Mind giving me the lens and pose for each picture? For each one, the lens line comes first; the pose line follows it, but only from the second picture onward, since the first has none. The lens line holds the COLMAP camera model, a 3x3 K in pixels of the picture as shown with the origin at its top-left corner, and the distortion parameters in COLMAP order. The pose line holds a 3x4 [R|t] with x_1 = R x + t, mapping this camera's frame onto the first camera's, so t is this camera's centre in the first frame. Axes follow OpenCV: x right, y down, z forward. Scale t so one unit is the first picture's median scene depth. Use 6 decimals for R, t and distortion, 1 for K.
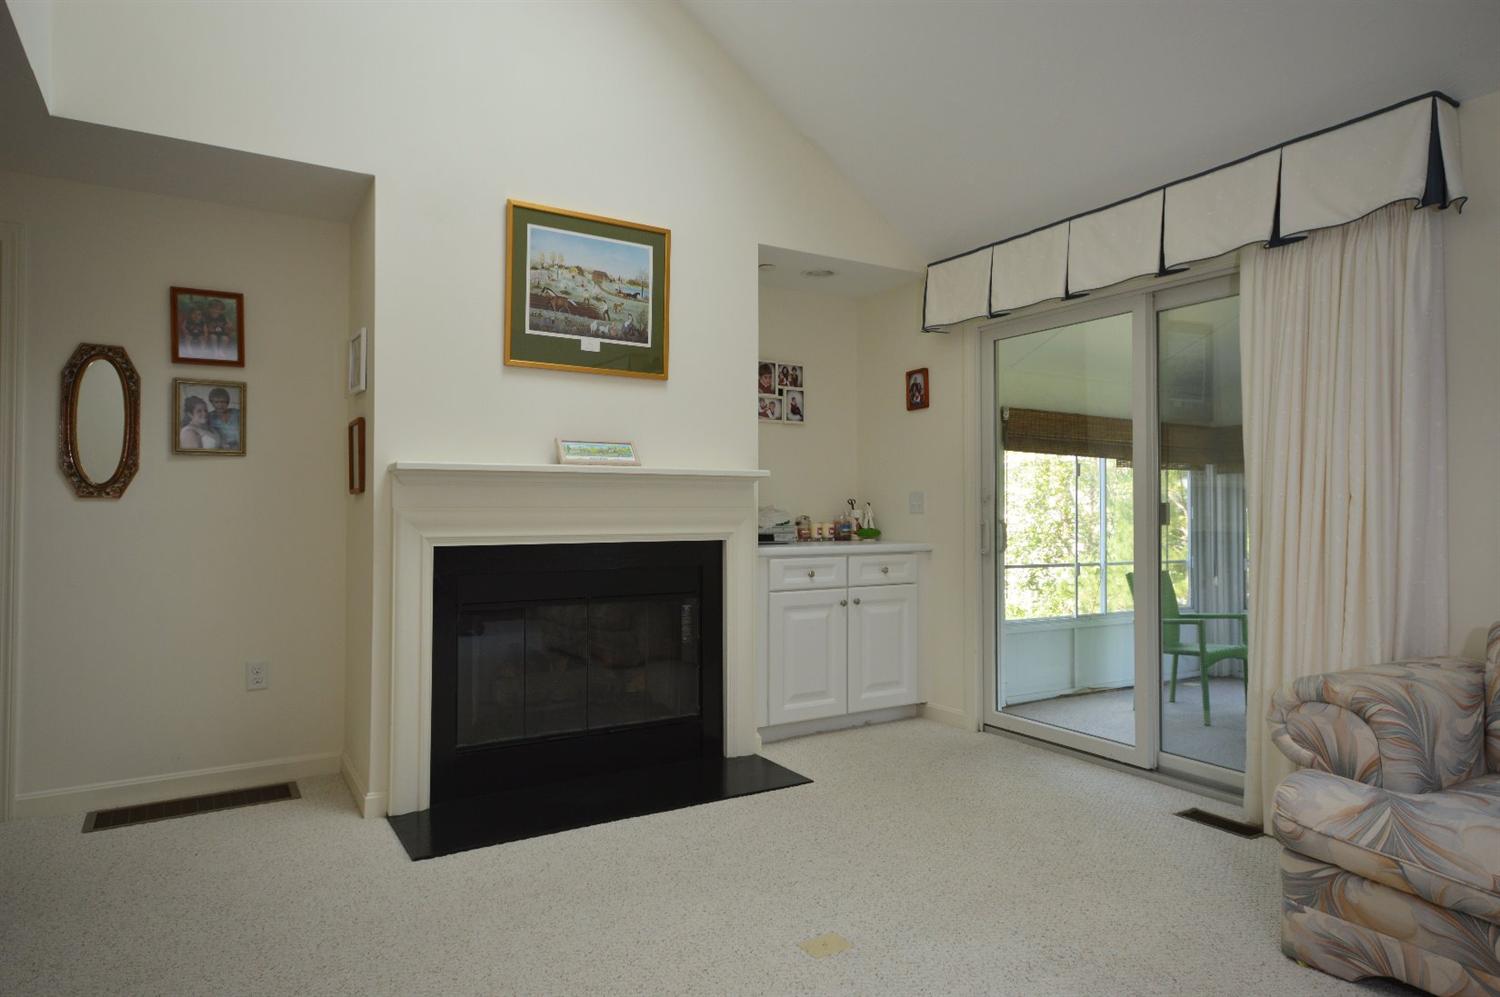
lens RADIAL K [[880.8, 0, 751.0], [0, 880.8, 497.7], [0, 0, 1]] dist [-0.000473, 0.000353]
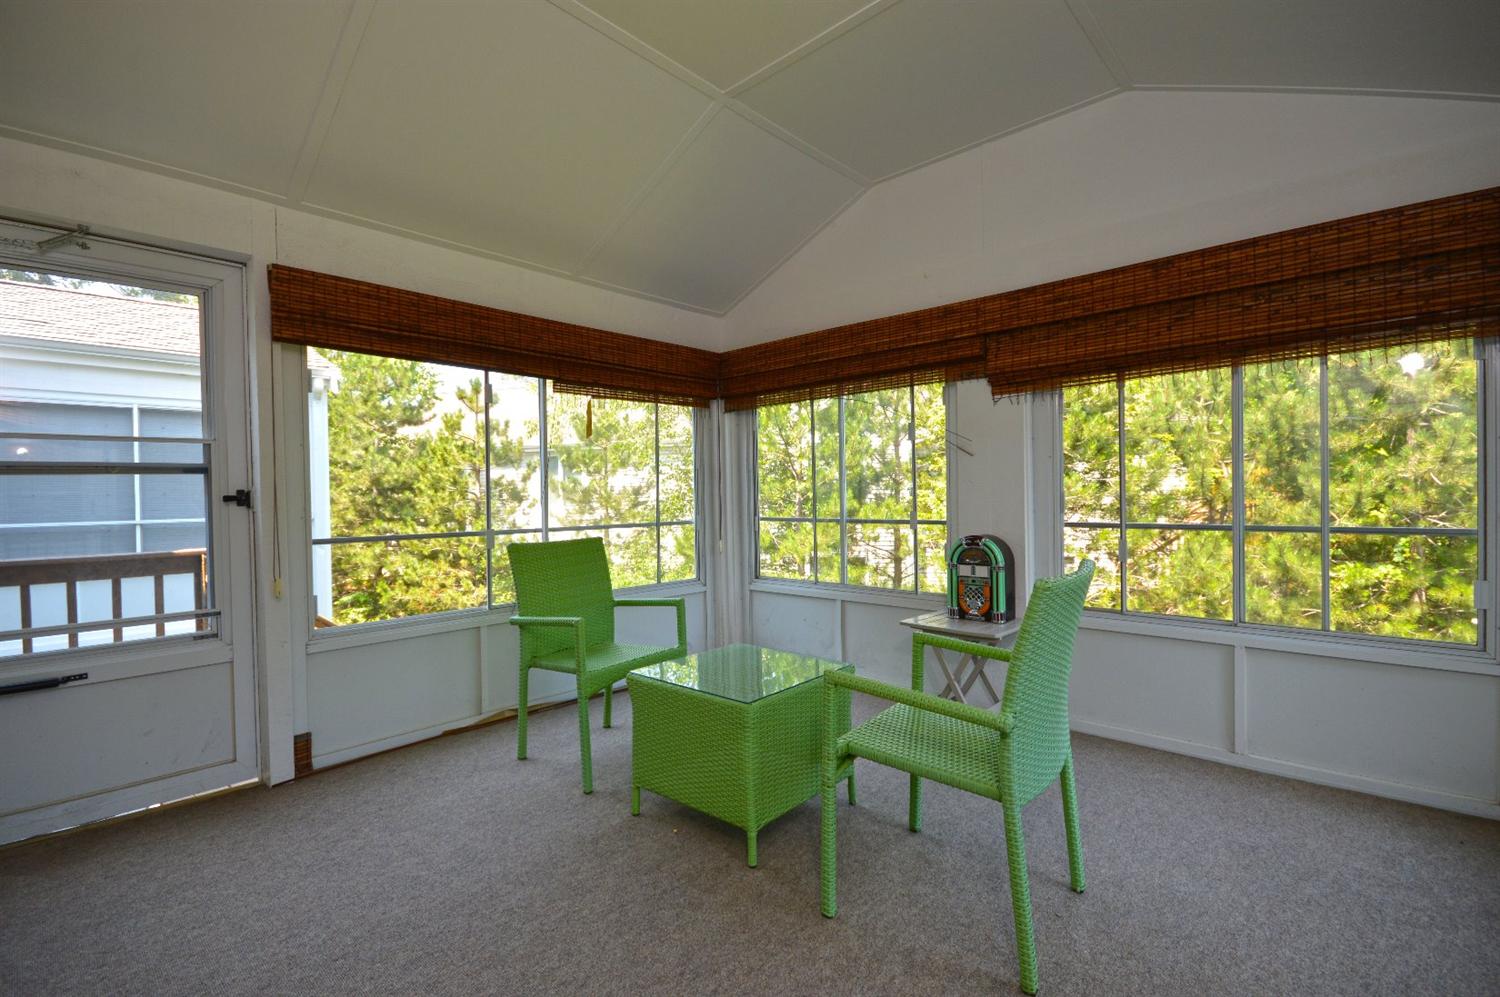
lens RADIAL K [[664.7, 0, 753.1], [0, 664.7, 500.5], [0, 0, 1]] dist [0.001773, -0.008029]
pose [[0.965156, -0.021346, 0.260805, 0.434506], [0.012639, 0.999307, 0.035018, 0.035667], [-0.261371, -0.030501, 0.964756, 0.448804]]
